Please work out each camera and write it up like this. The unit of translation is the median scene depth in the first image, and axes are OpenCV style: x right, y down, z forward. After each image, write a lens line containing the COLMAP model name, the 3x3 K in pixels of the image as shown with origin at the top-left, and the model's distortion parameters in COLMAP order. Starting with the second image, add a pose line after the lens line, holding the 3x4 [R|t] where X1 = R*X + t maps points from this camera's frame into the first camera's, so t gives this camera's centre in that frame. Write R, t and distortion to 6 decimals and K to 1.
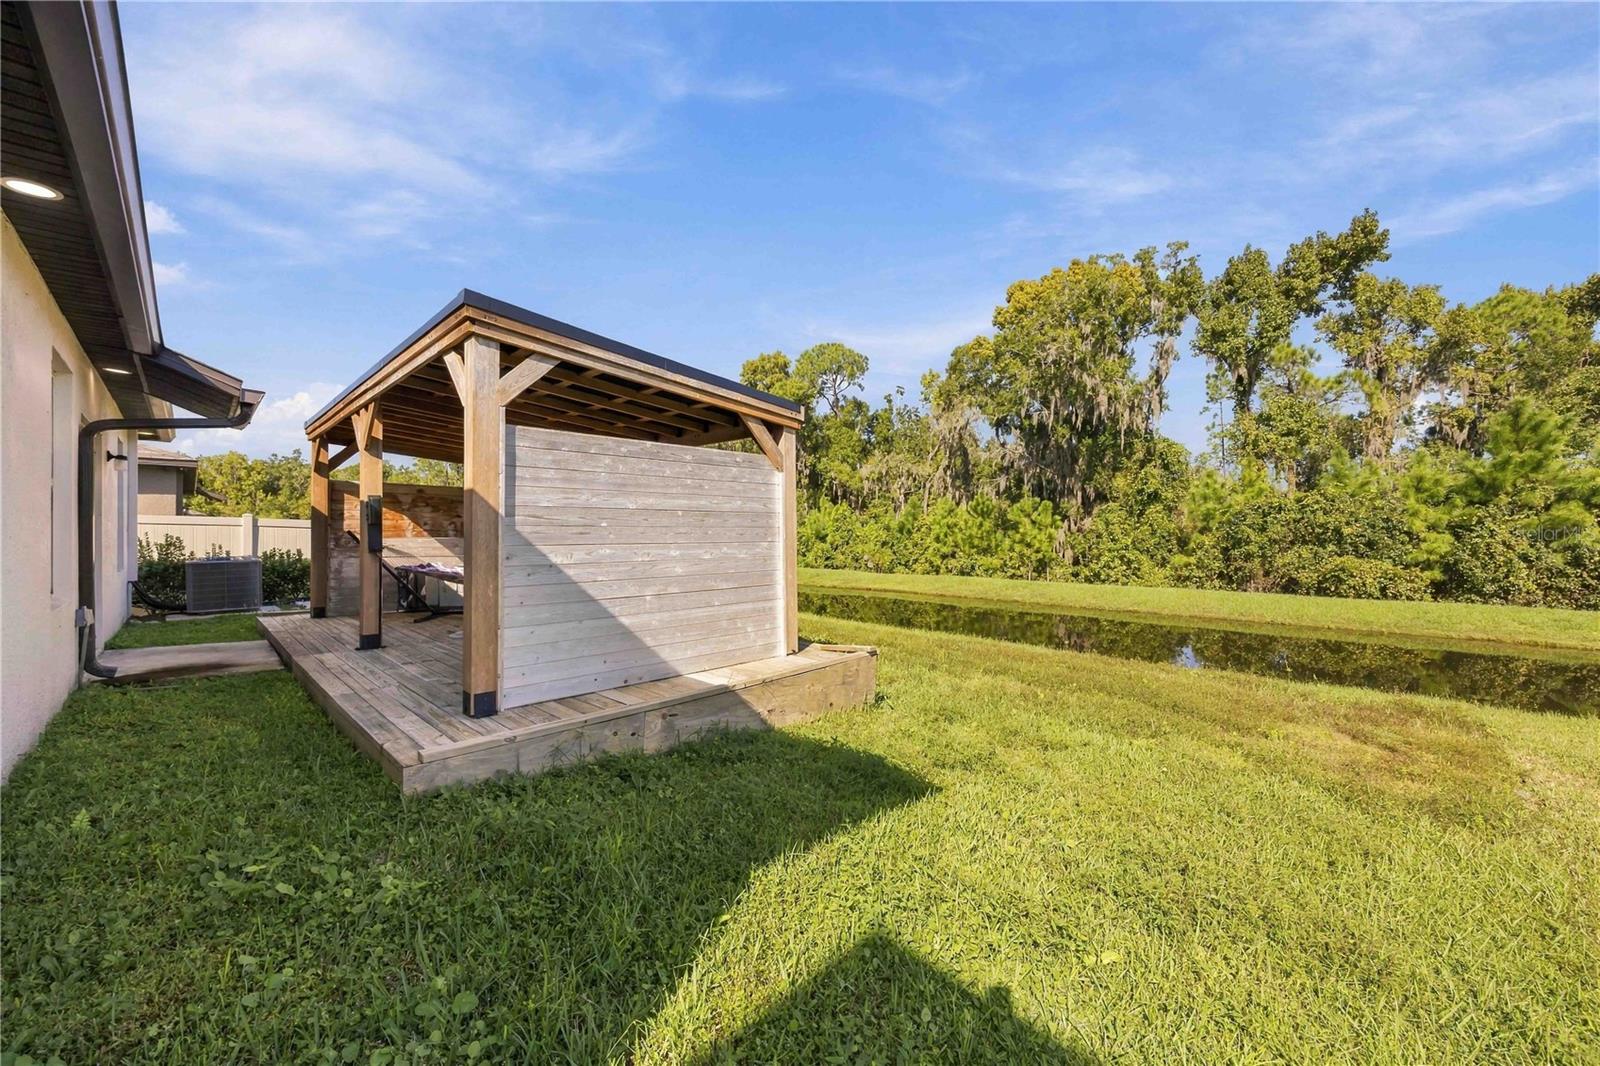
lens RADIAL K [[614.0, 0, 800.4], [0, 614.0, 530.8], [0, 0, 1]] dist [0.000804, 0.000328]
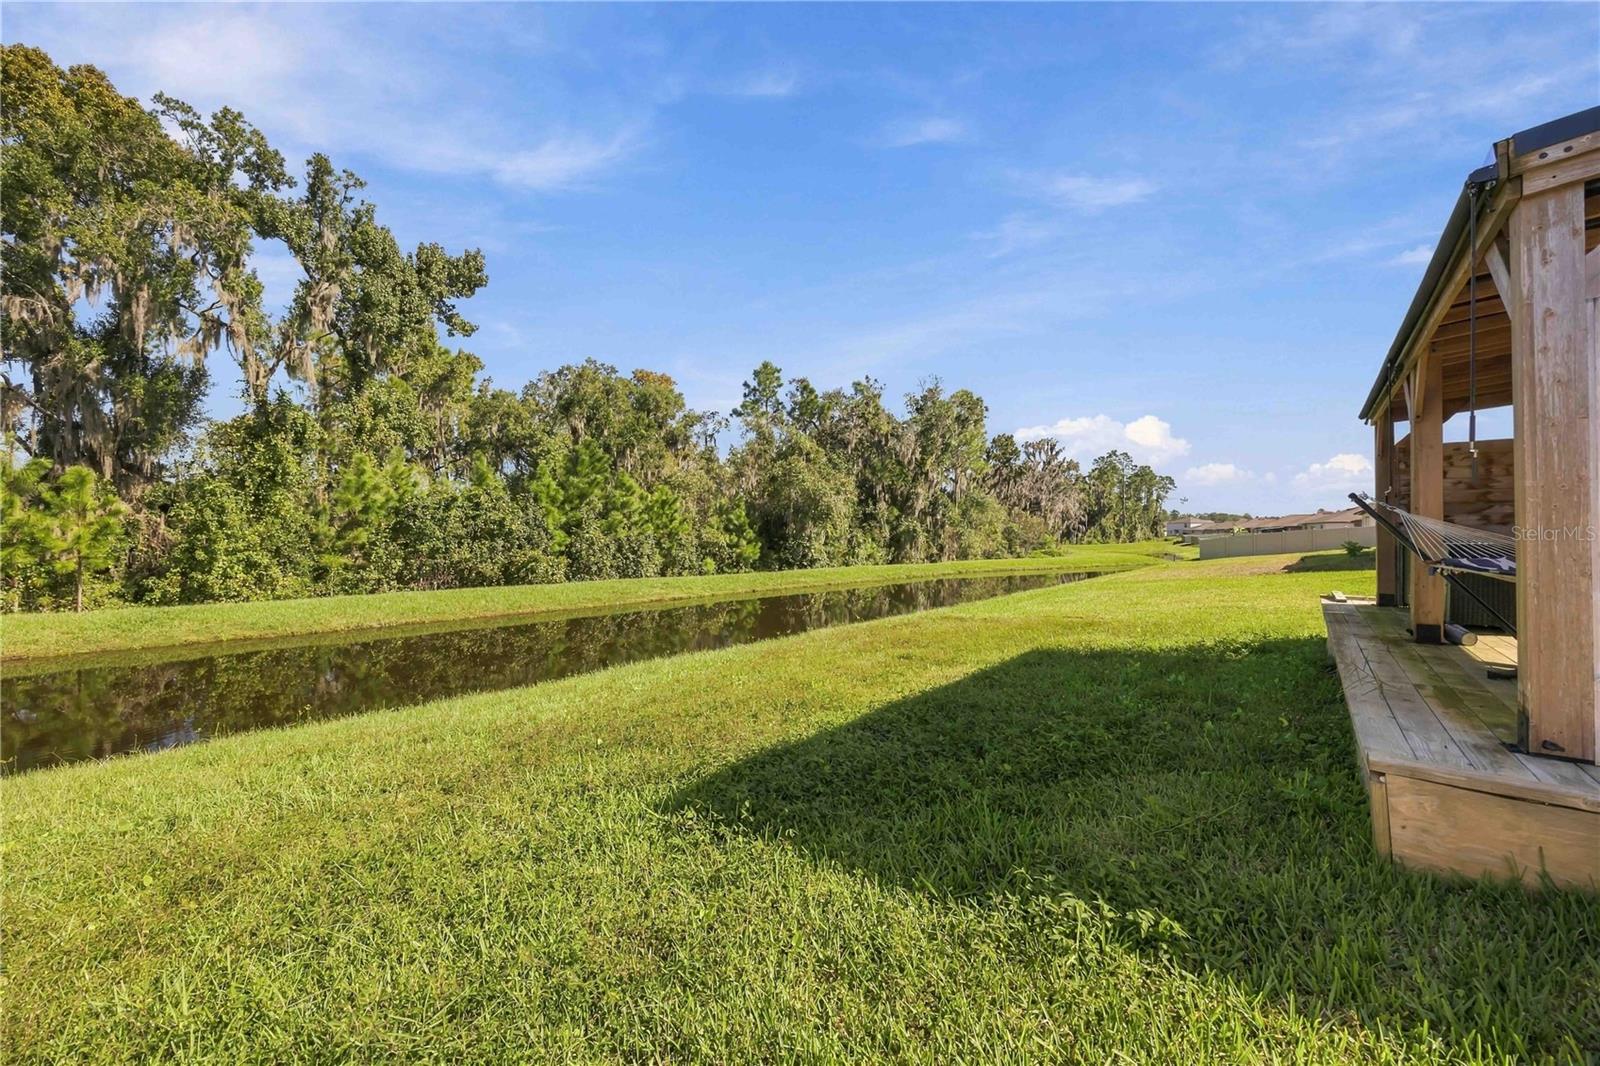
lens RADIAL K [[605.4, 0, 796.1], [0, 605.4, 535.3], [0, 0, 1]] dist [0.000177, -0.000134]
pose [[-0.072615, 0.006833, 0.997337, -0.253468], [-0.004078, 0.999966, -0.007148, 0.019505], [-0.997352, -0.004586, -0.072585, 0.513611]]
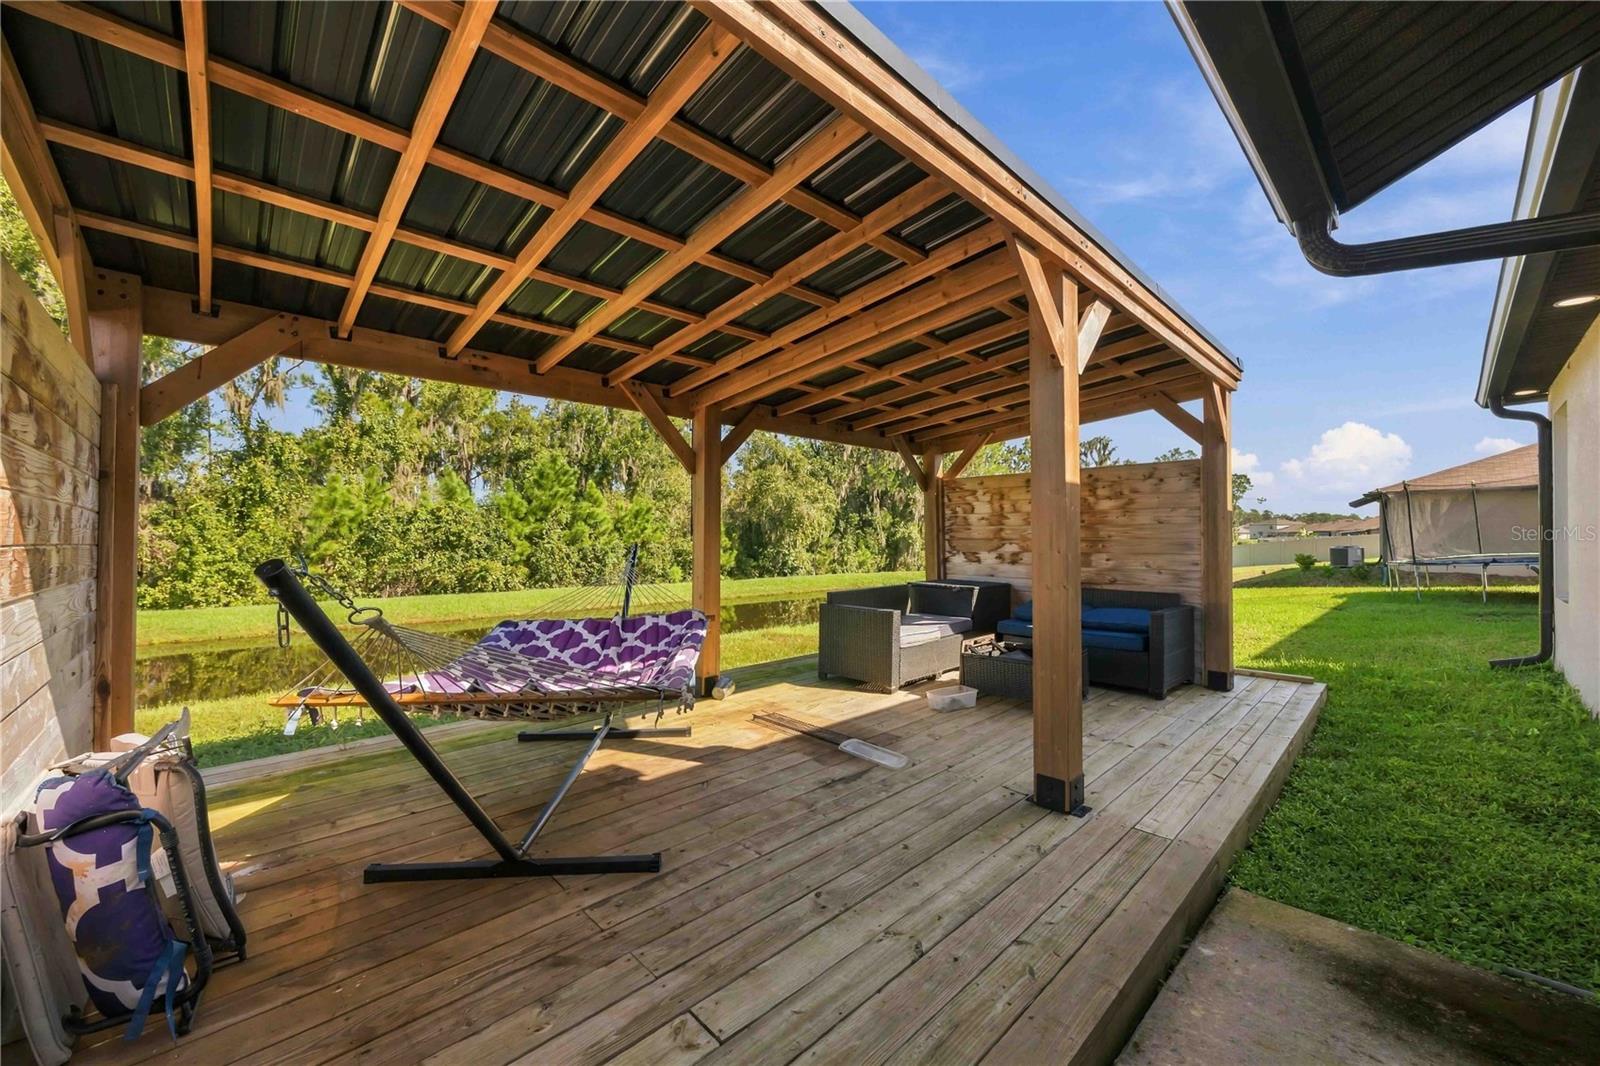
lens RADIAL K [[604.3, 0, 791.1], [0, 604.3, 537.9], [0, 0, 1]] dist [-0.000760, -0.000128]
pose [[0.045093, 0.006541, 0.998961, -0.265294], [-0.003015, 0.999975, -0.006412, 0.004202], [-0.998978, -0.002722, 0.045111, 0.286568]]
